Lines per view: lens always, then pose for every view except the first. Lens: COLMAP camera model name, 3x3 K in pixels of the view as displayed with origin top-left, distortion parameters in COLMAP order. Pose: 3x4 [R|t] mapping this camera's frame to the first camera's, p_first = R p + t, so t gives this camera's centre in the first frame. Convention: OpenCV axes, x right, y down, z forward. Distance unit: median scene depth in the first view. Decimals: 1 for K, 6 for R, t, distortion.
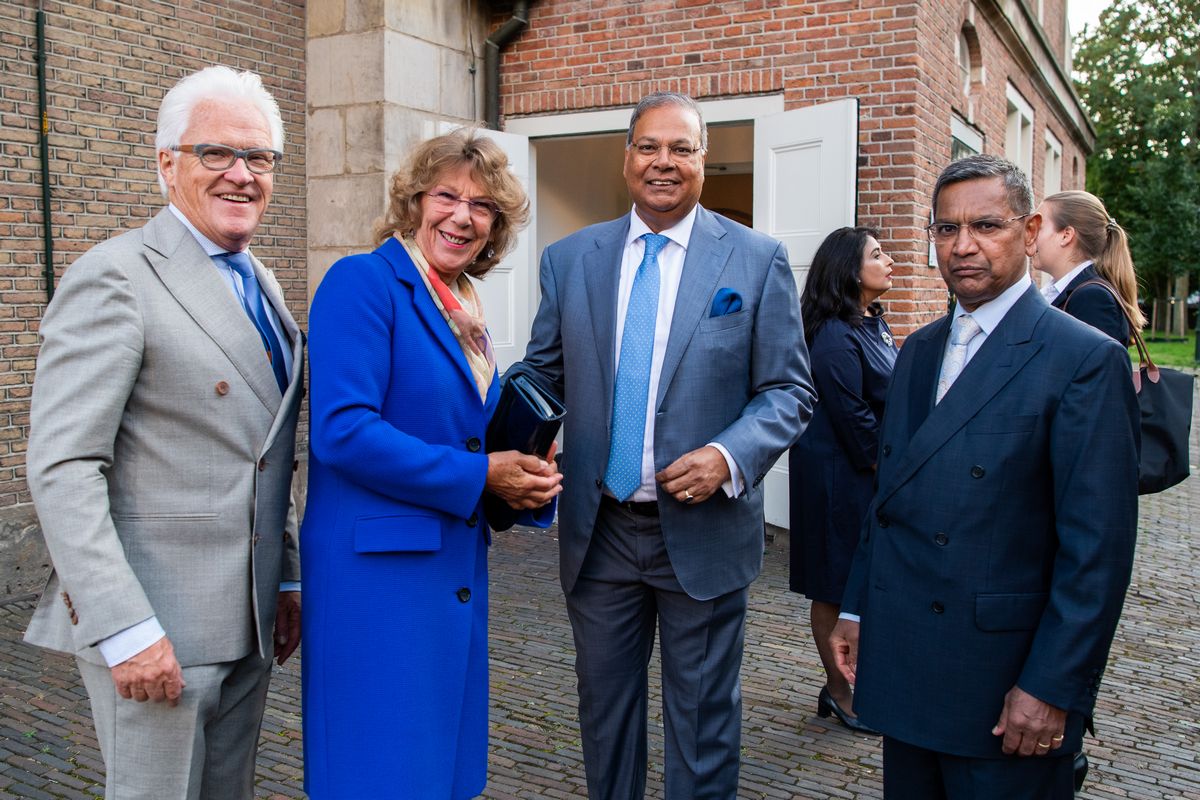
lens RADIAL K [[1059.3, 0, 602.2], [0, 1059.3, 382.5], [0, 0, 1]] dist [-0.072570, 0.019799]
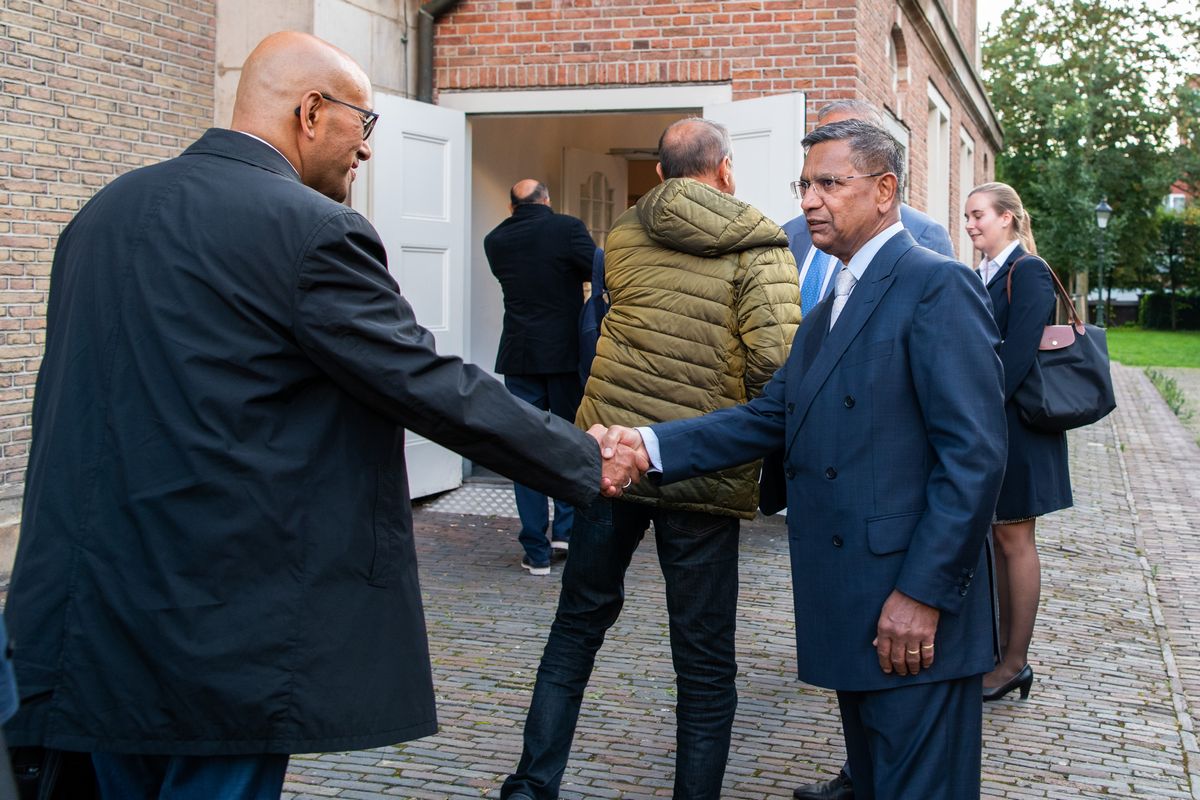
lens RADIAL K [[1154.2, 0, 837.3], [0, 1154.2, 298.5], [0, 0, 1]] dist [-0.002739, -0.007865]
pose [[0.955554, 0.003863, 0.294792, -0.059523], [0.018704, 0.997105, -0.073696, 0.021441], [-0.294223, 0.075934, 0.952715, -0.095825]]
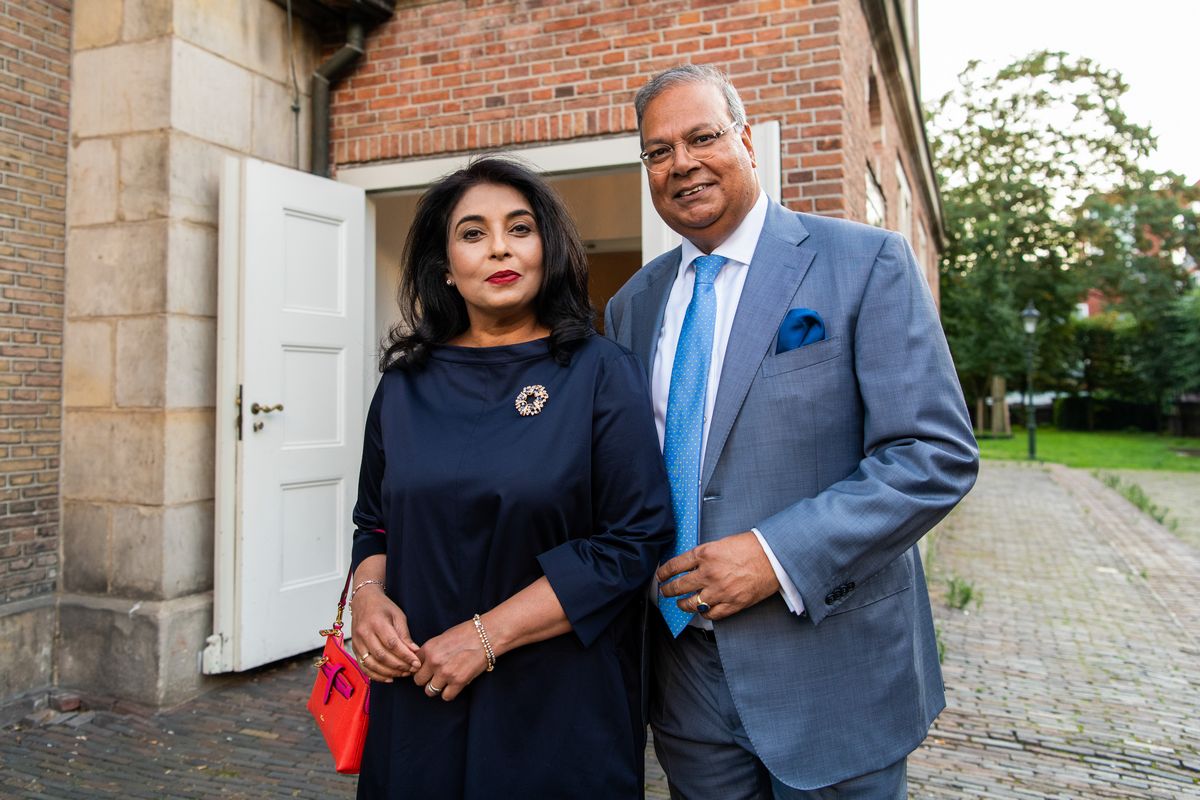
lens RADIAL K [[1001.0, 0, 566.9], [0, 1001.0, 341.5], [0, 0, 1]] dist [0.005579, -0.004783]
pose [[0.994220, -0.002956, 0.107317, 0.002814], [0.018291, 0.989670, -0.142193, -0.001798], [-0.105788, 0.143334, 0.984004, 0.250857]]
